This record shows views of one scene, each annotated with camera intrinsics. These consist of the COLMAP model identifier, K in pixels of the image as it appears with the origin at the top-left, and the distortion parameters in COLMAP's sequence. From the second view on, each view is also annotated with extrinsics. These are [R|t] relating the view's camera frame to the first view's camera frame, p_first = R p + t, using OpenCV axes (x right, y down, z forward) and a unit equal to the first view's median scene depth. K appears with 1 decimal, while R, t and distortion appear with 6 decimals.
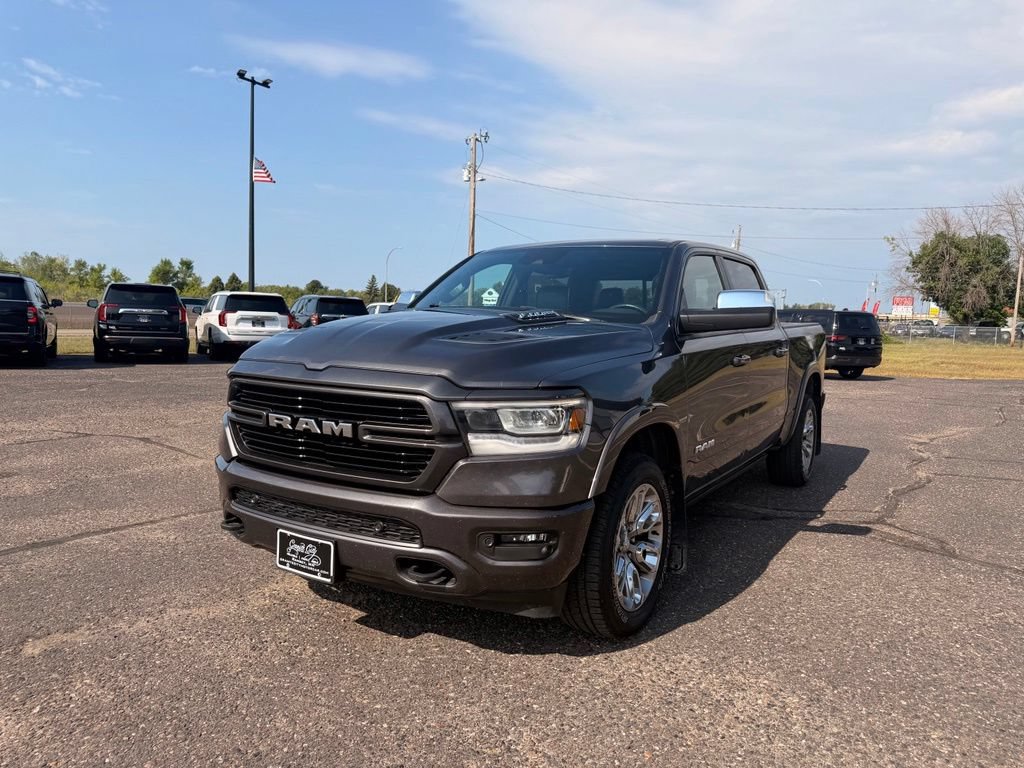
lens RADIAL K [[751.9, 0, 503.8], [0, 751.9, 367.9], [0, 0, 1]] dist [0.017380, -0.026900]
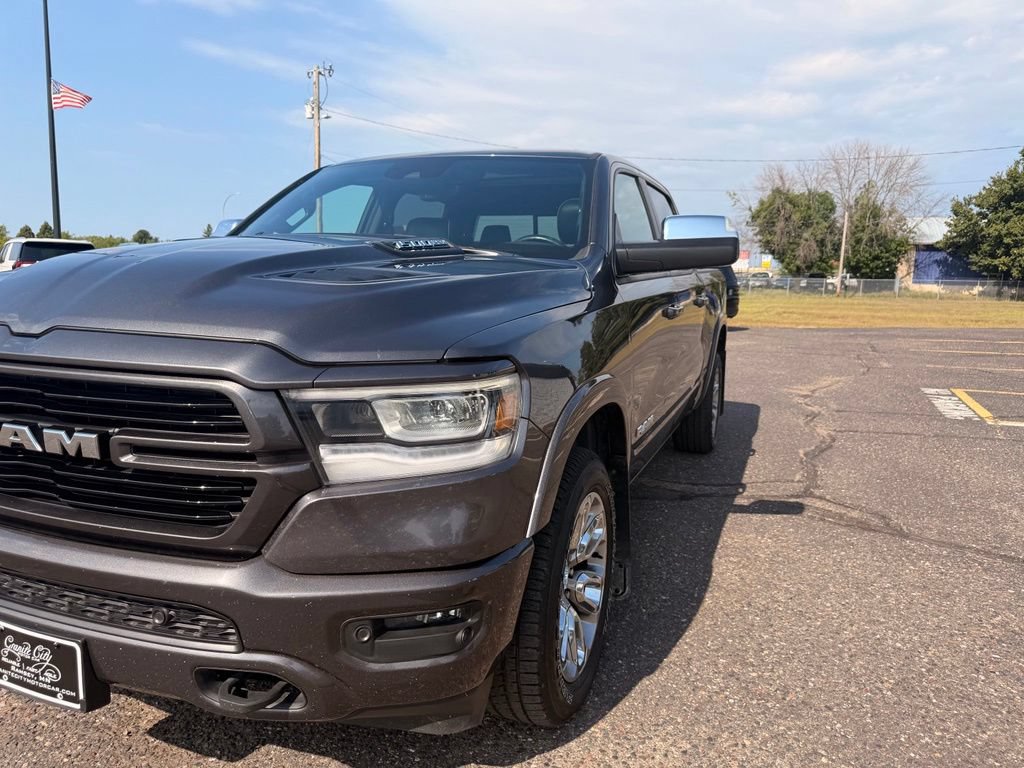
lens RADIAL K [[751.9, 0, 505.2], [0, 751.9, 388.7], [0, 0, 1]] dist [0.017380, -0.026900]
pose [[0.981263, -0.031761, 0.190036, -0.013491], [0.015030, 0.995932, 0.088846, -0.001860], [-0.192085, -0.084325, 0.977749, 0.341778]]
